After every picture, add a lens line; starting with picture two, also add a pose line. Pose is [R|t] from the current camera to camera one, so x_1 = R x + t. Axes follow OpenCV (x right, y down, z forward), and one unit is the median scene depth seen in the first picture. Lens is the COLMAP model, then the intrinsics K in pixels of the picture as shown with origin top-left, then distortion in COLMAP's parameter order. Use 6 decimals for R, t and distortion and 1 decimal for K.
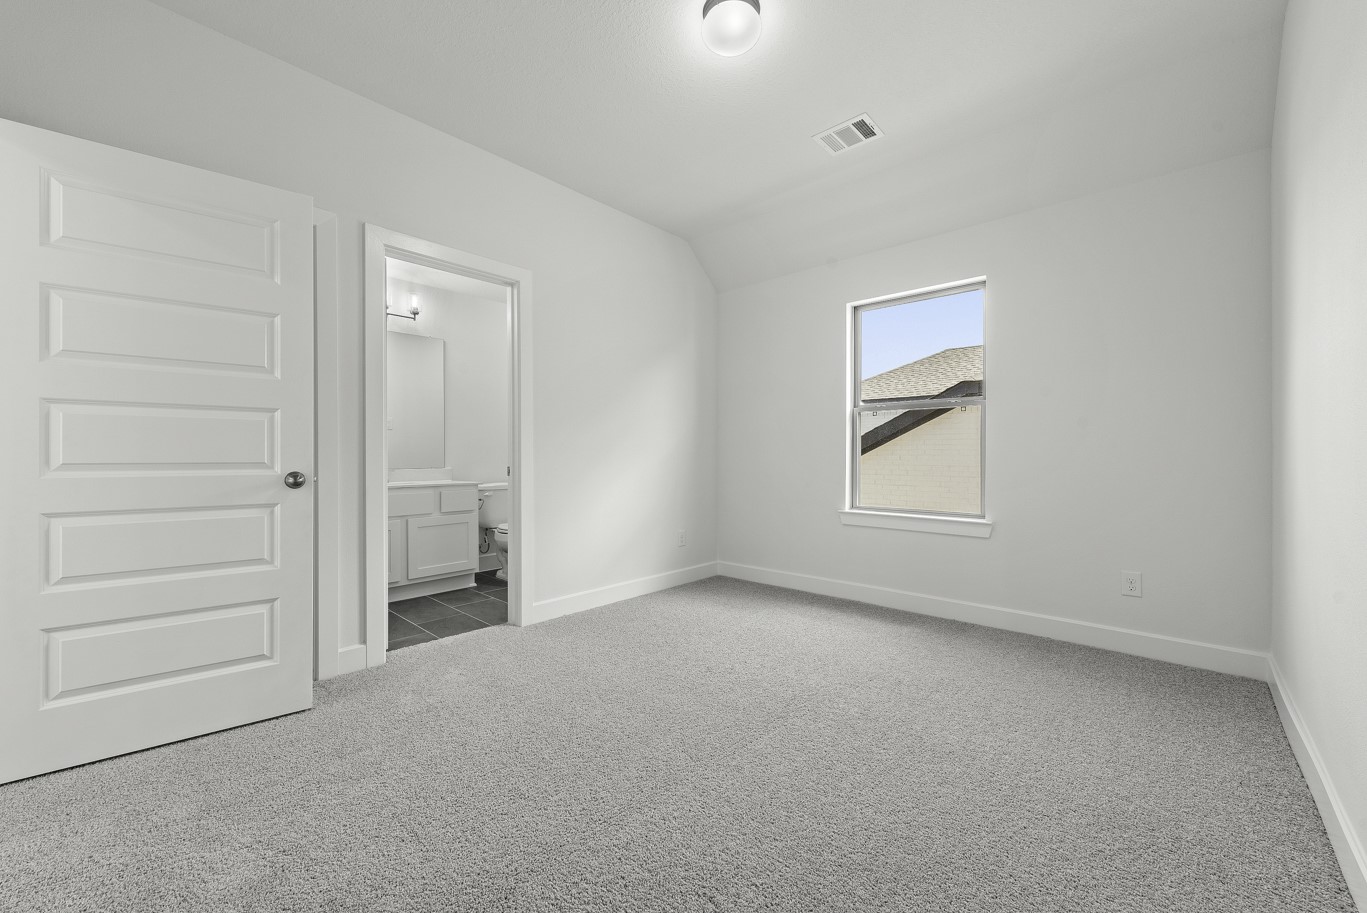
lens RADIAL K [[531.9, 0, 688.0], [0, 531.9, 457.0], [0, 0, 1]] dist [-0.002003, -0.000261]
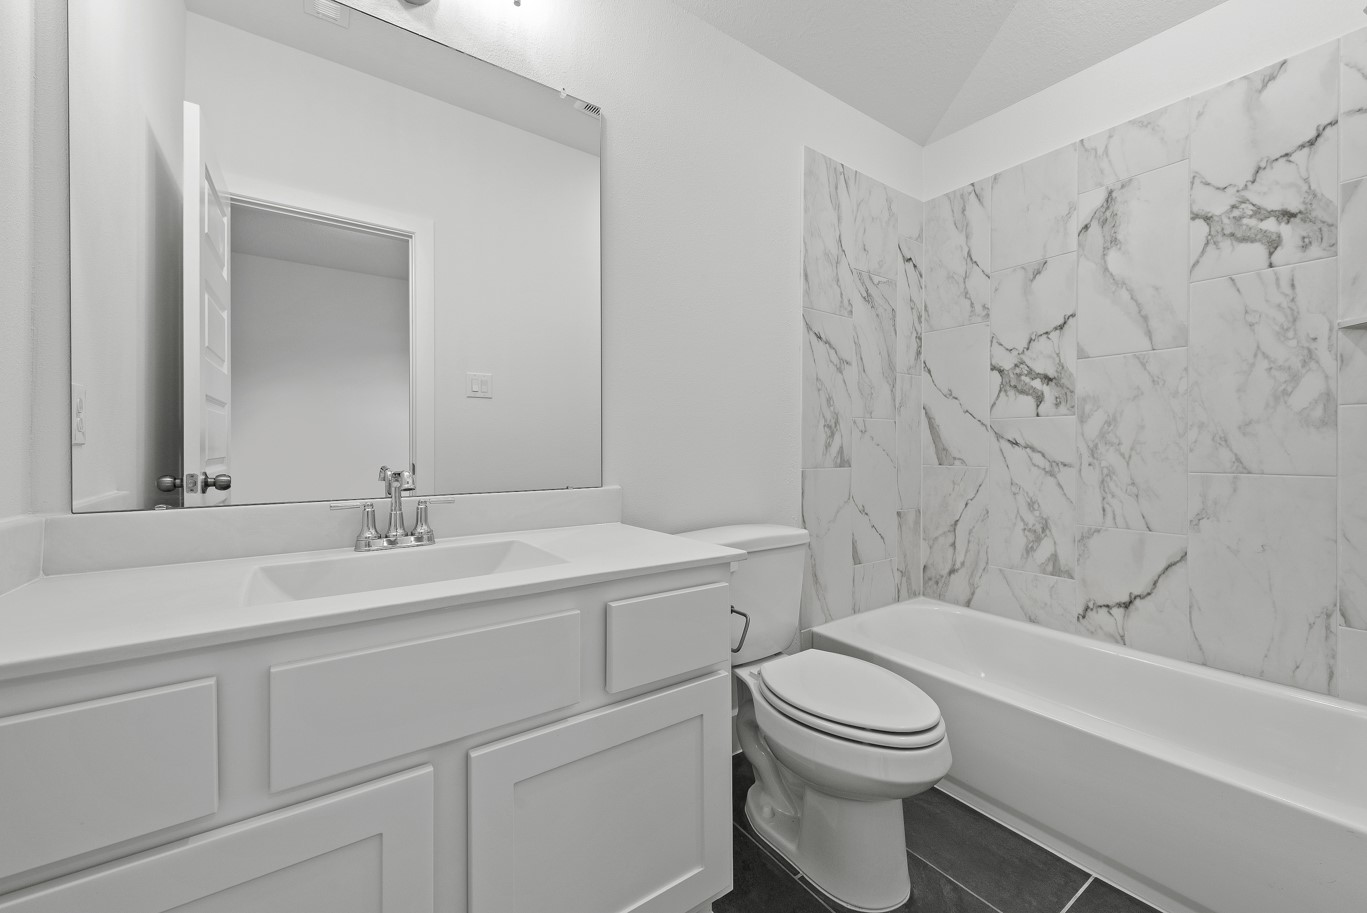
lens RADIAL K [[531.9, 0, 698.3], [0, 531.9, 453.6], [0, 0, 1]] dist [-0.002003, -0.000261]
pose [[0.980889, 0.002025, -0.194557, -0.378575], [-0.001867, 0.999998, 0.000995, -0.001872], [0.194558, -0.000612, 0.980891, 0.774107]]
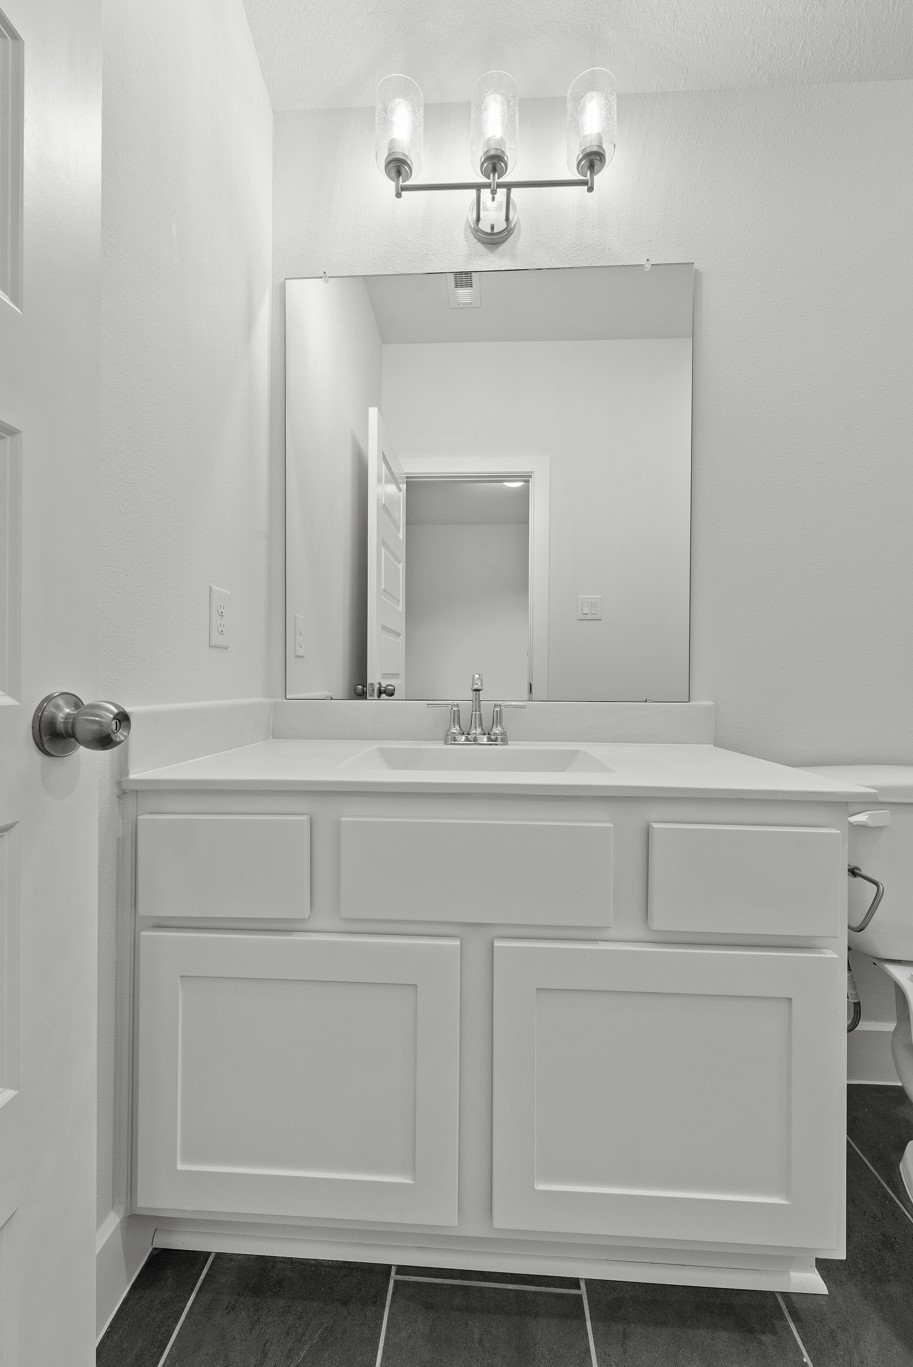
lens RADIAL K [[531.9, 0, 456.2], [0, 531.9, 689.8], [0, 0, 1]] dist [-0.002003, -0.000261]
pose [[0.635079, 0.018000, -0.772238, -0.356419], [-0.011597, 0.999838, 0.013767, 0.012444], [0.772360, 0.000212, 0.635184, 0.813078]]
